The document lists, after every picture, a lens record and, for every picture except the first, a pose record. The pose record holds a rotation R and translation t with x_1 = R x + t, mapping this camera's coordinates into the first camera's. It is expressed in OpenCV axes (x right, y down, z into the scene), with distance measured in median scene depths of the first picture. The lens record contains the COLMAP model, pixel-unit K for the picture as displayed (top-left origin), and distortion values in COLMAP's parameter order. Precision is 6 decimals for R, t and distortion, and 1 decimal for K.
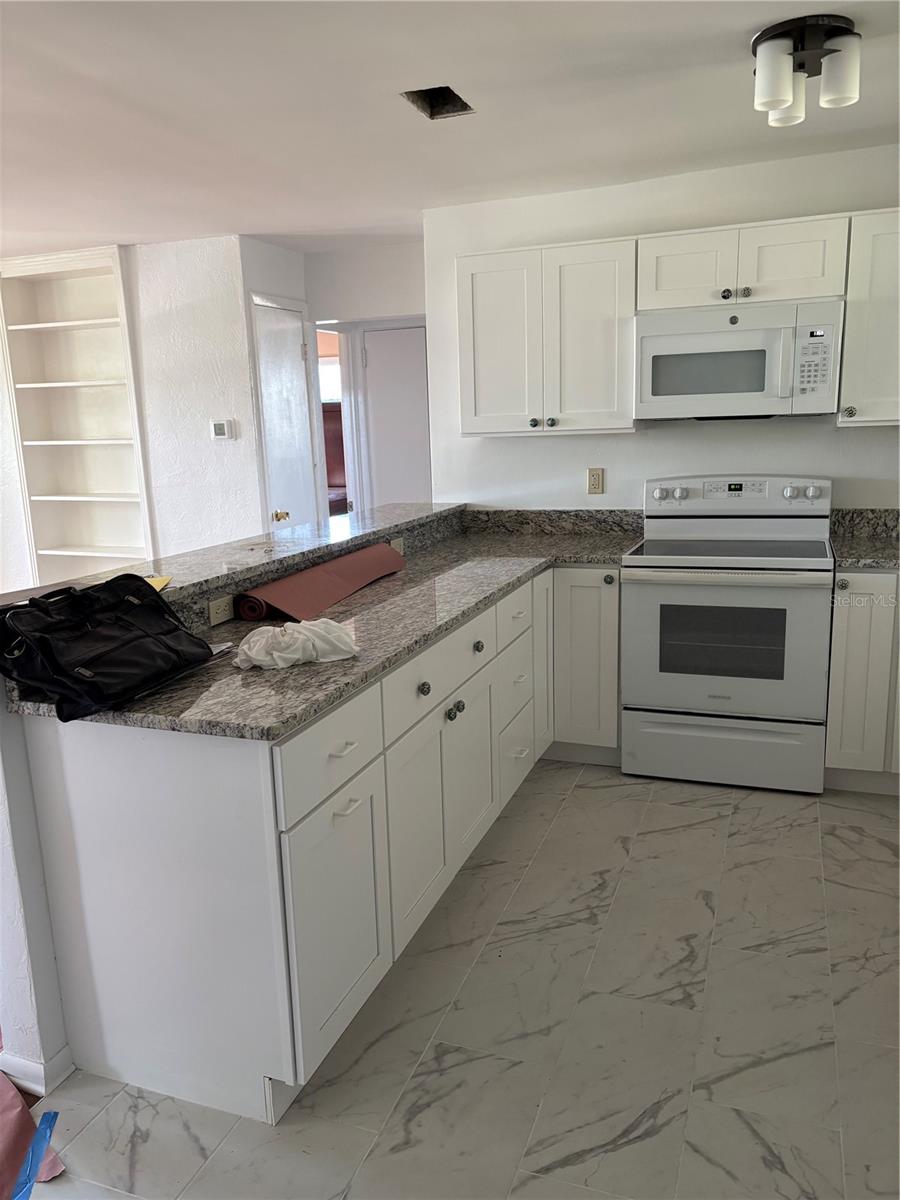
lens RADIAL K [[905.9, 0, 443.8], [0, 905.9, 602.1], [0, 0, 1]] dist [-0.006221, -0.041550]
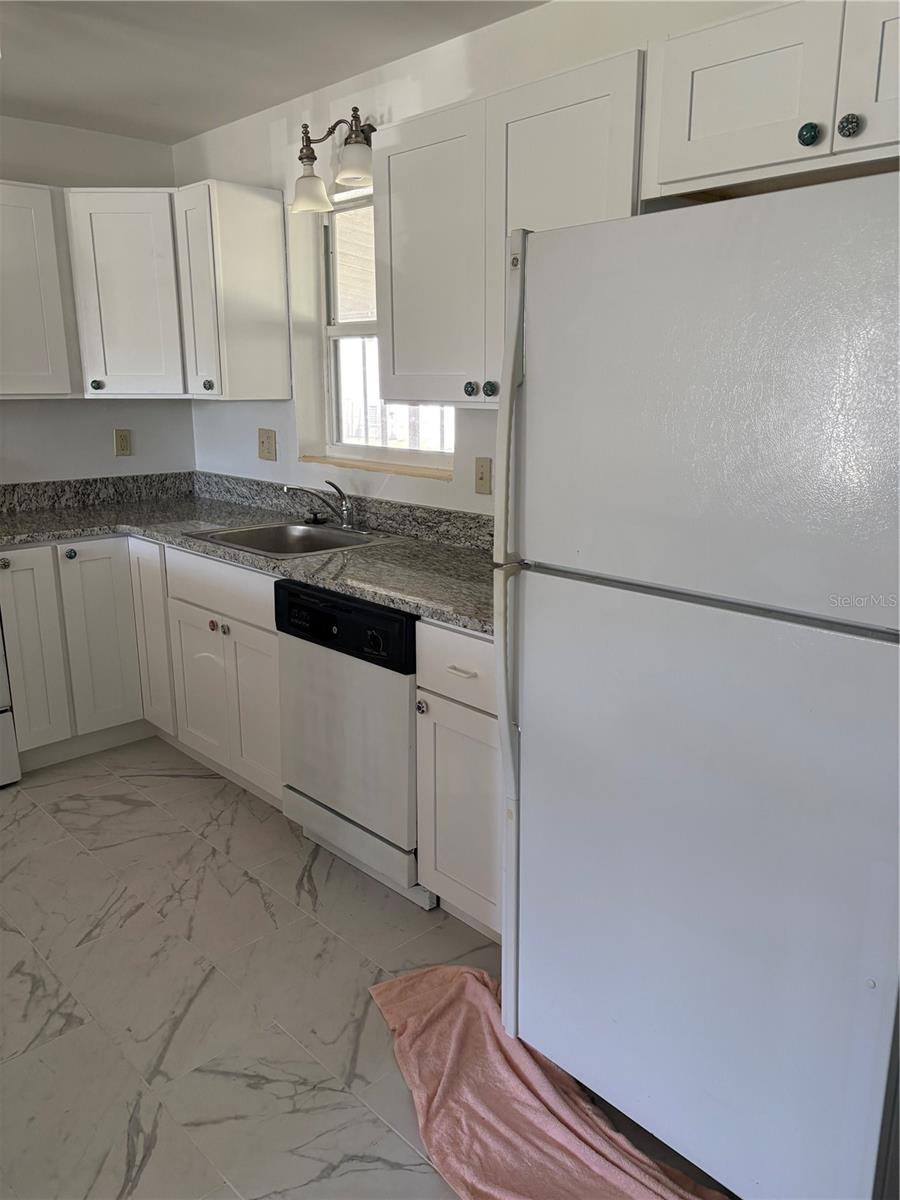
lens RADIAL K [[905.9, 0, 447.2], [0, 905.9, 599.1], [0, 0, 1]] dist [-0.006221, -0.041550]
pose [[0.408305, -0.188999, 0.893065, -0.318185], [0.173181, 0.976602, 0.127500, -0.031938], [-0.896267, 0.102603, 0.431483, 0.213570]]
